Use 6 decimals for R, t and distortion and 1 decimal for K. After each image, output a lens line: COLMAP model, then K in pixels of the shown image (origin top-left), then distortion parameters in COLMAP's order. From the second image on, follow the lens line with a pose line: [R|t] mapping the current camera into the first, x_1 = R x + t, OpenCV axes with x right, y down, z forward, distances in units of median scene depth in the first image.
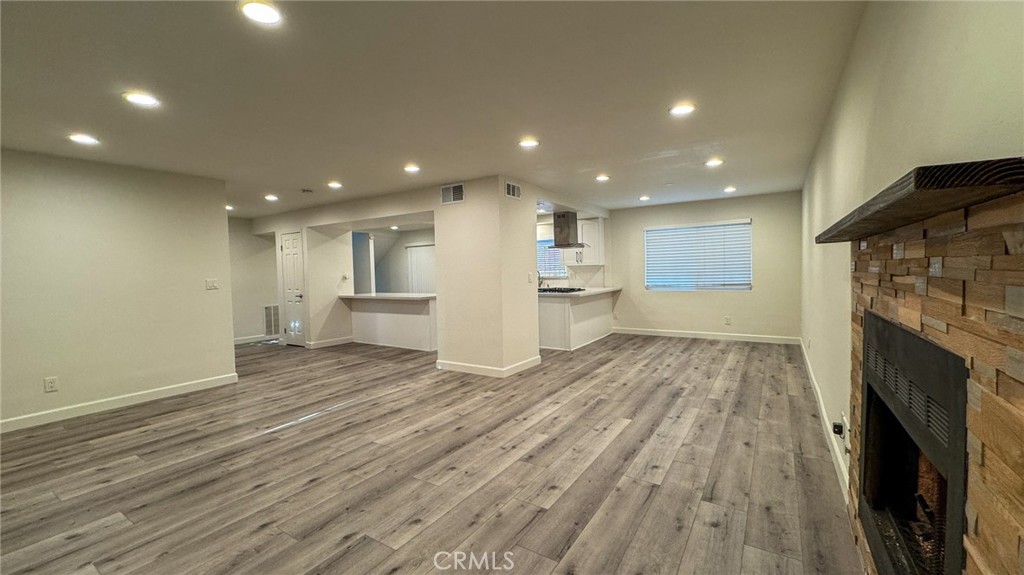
lens RADIAL K [[409.1, 0, 513.6], [0, 409.1, 288.3], [0, 0, 1]] dist [-0.002188, 0.000360]
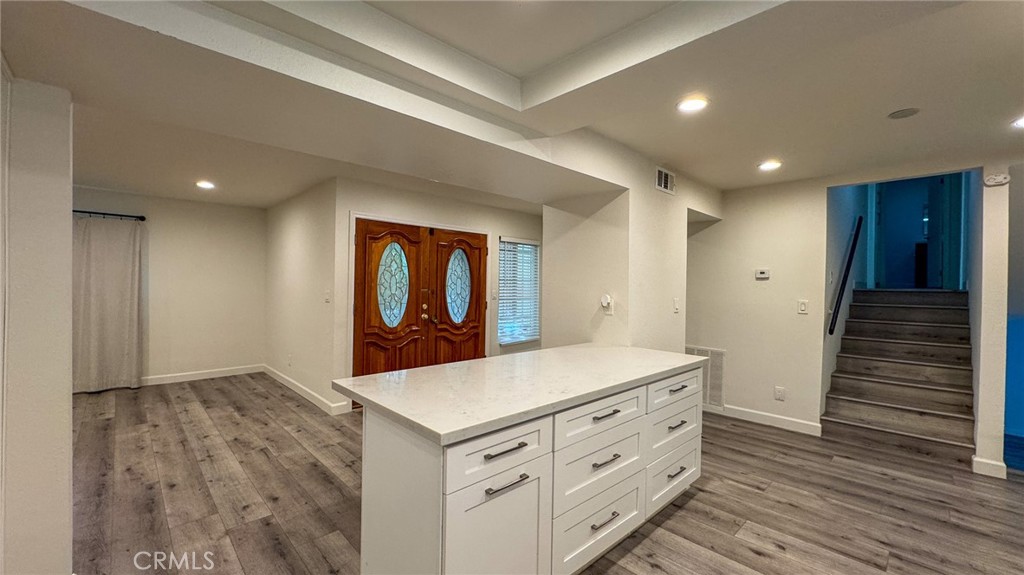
lens RADIAL K [[409.1, 0, 512.5], [0, 409.1, 284.5], [0, 0, 1]] dist [-0.002188, 0.000360]
pose [[-0.231060, 0.020137, -0.972731, 0.057167], [-0.053204, 0.998028, 0.033299, -0.115421], [0.971484, 0.059447, -0.229533, 2.107017]]
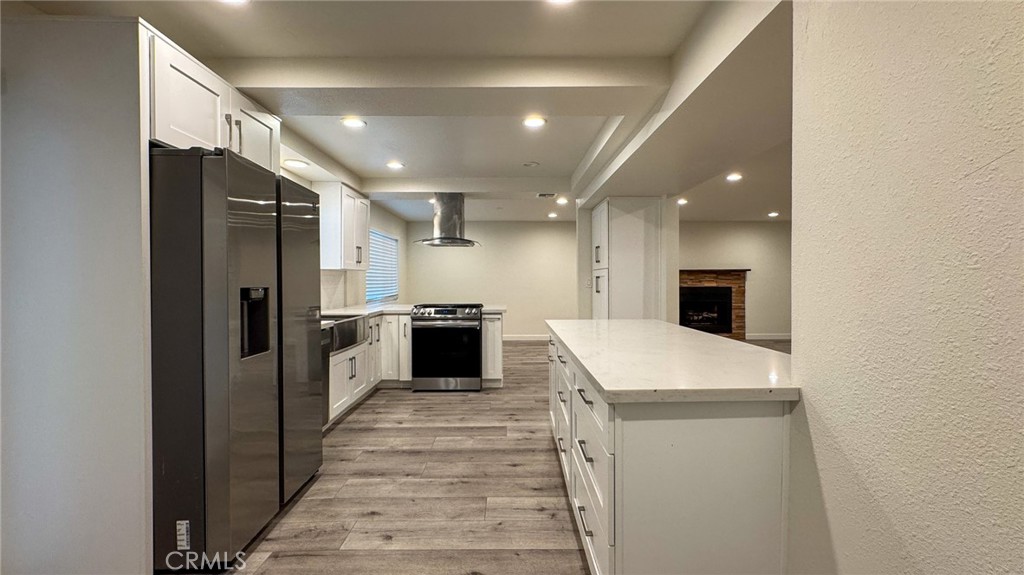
lens RADIAL K [[409.1, 0, 512.5], [0, 409.1, 285.6], [0, 0, 1]] dist [-0.002188, 0.000360]
pose [[-0.547546, 0.014782, 0.836645, -1.001544], [0.052955, 0.998452, 0.017016, -0.069921], [-0.835098, 0.053622, -0.547481, 2.538310]]
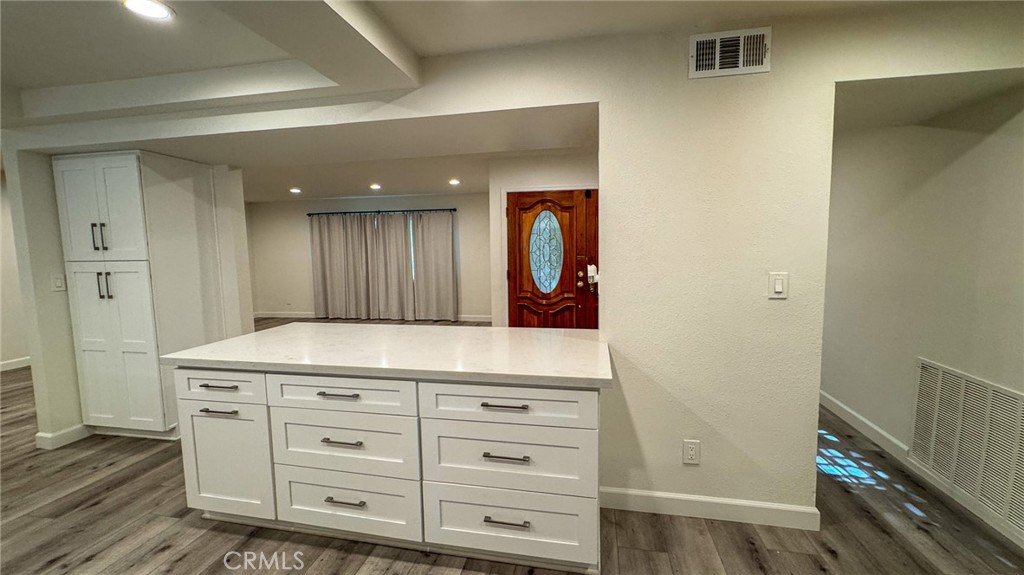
lens RADIAL K [[409.1, 0, 512.1], [0, 409.1, 284.8], [0, 0, 1]] dist [-0.002188, 0.000360]
pose [[-0.929675, 0.070782, -0.361517, -0.514383], [0.021081, 0.989981, 0.139620, -0.134562], [0.367778, 0.122180, -0.921852, 2.640864]]
